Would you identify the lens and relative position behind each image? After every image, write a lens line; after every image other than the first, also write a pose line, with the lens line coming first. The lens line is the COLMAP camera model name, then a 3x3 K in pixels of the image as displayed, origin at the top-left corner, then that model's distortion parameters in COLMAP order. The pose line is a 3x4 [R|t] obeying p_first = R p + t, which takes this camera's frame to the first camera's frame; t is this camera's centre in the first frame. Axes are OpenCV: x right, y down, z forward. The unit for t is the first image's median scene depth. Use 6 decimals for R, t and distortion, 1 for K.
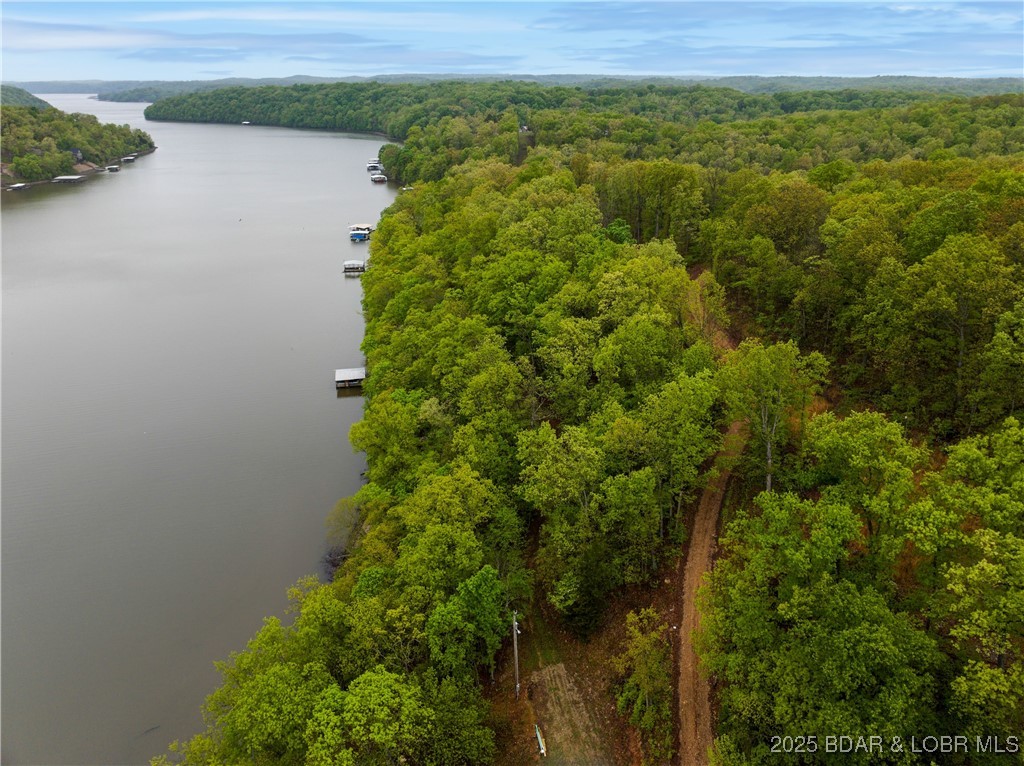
lens RADIAL K [[727.1, 0, 512.0], [0, 727.1, 383.0], [0, 0, 1]] dist [-0.063306, 0.040011]
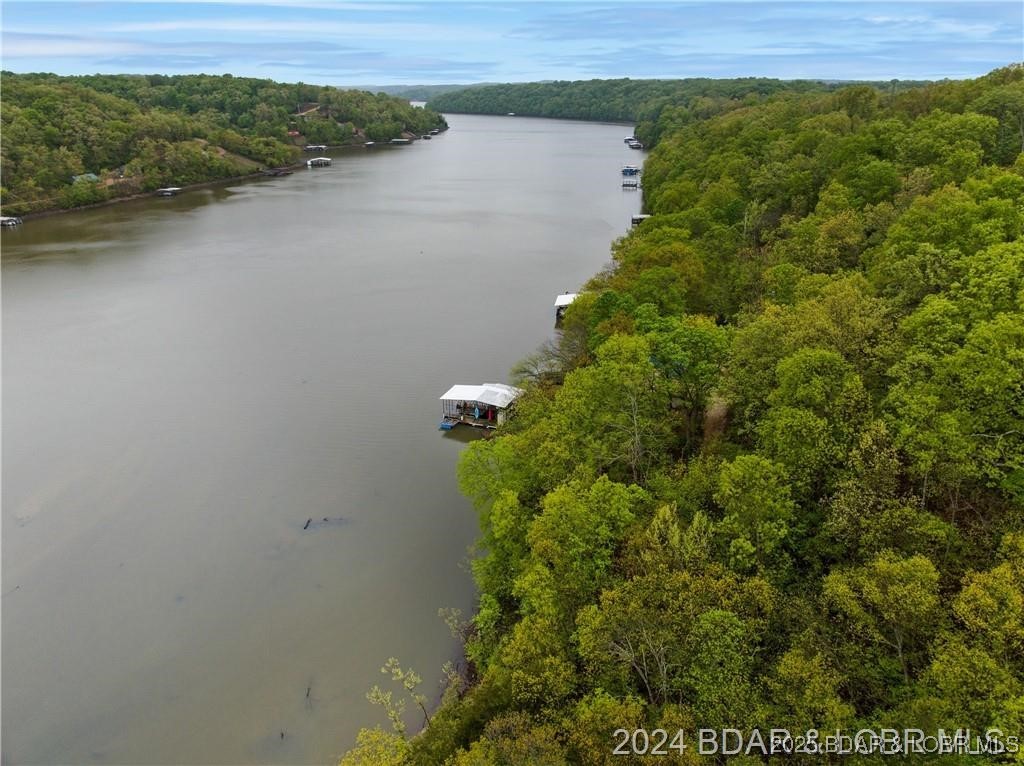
lens RADIAL K [[723.5, 0, 518.5], [0, 723.5, 383.0], [0, 0, 1]] dist [-0.052480, 0.032701]
pose [[0.956728, 0.103537, -0.271942, -0.000739], [-0.105922, 0.994357, 0.005934, 0.082589], [0.271022, 0.023128, 0.962295, -0.139121]]
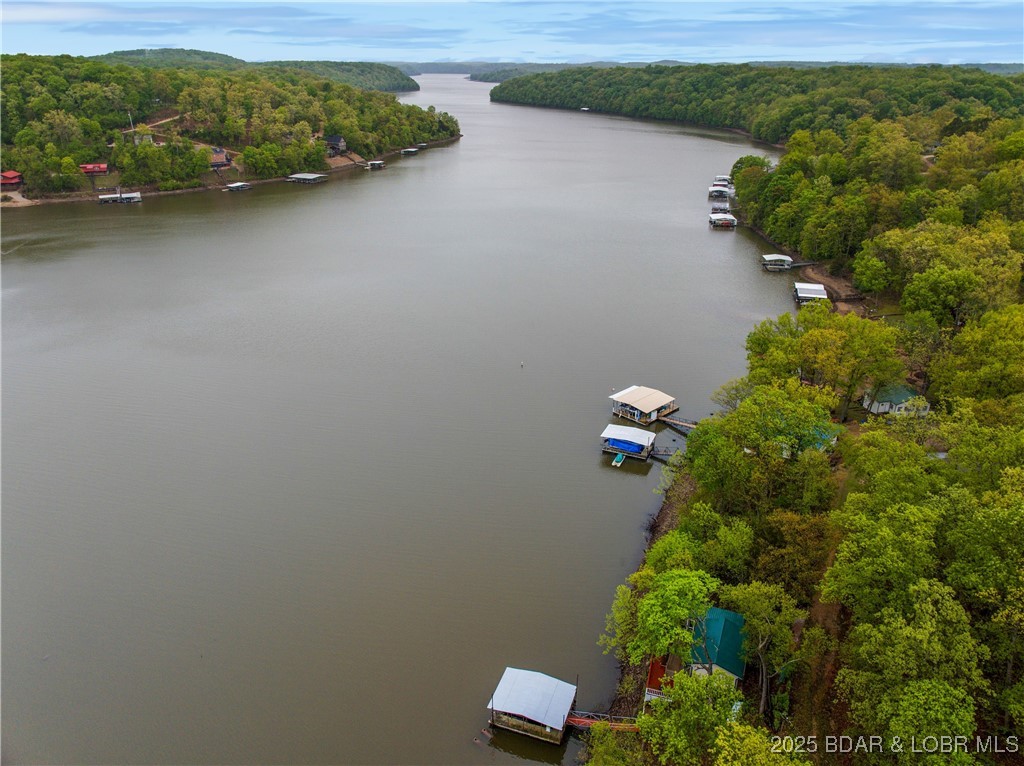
lens RADIAL K [[723.5, 0, 518.5], [0, 723.5, 383.0], [0, 0, 1]] dist [-0.052480, 0.032701]
pose [[0.897139, 0.182965, -0.402077, -0.047107], [-0.176466, 0.982852, 0.053505, -0.097090], [0.404972, 0.022952, 0.914041, 0.253126]]
